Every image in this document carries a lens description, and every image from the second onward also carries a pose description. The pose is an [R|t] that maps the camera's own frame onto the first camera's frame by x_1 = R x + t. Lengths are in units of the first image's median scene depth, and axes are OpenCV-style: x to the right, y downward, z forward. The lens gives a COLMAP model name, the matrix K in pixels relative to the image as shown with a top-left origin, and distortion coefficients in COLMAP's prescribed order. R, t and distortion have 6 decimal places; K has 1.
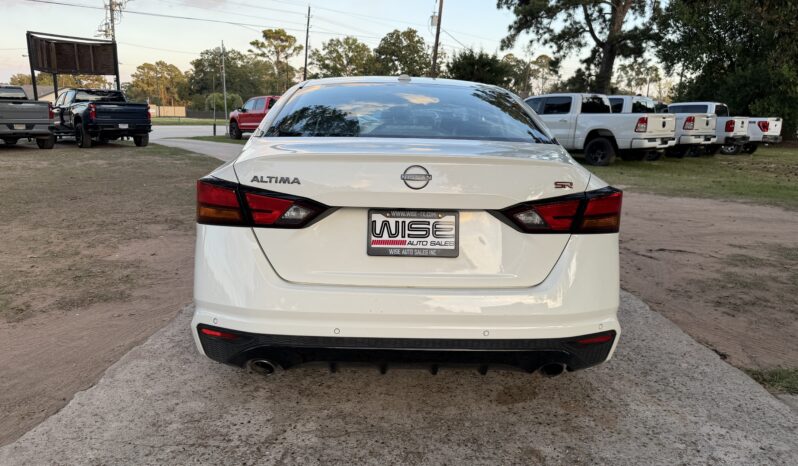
lens RADIAL K [[550.5, 0, 399.0], [0, 550.5, 233.0], [0, 0, 1]] dist [0.000021, -0.001936]
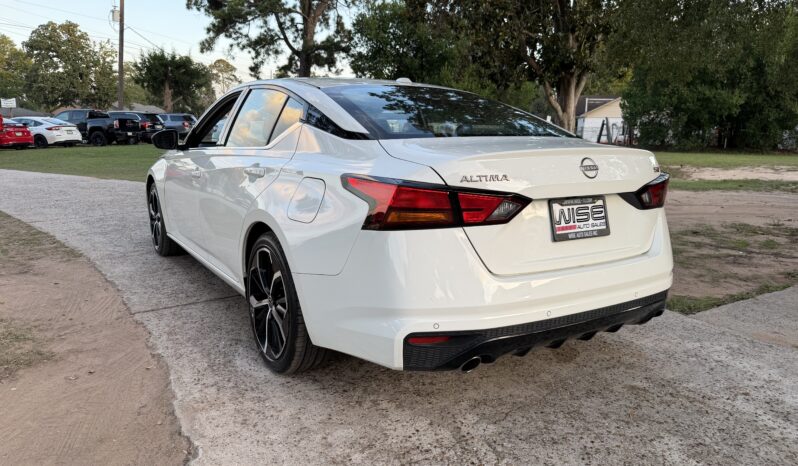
lens RADIAL K [[545.5, 0, 399.0], [0, 545.5, 233.0], [0, 0, 1]] dist [0.071315, -0.107623]
pose [[0.870533, -0.102977, 0.481216, -0.856165], [0.107222, 0.994058, 0.018754, -0.030539], [-0.480288, 0.035271, 0.876401, 0.177615]]
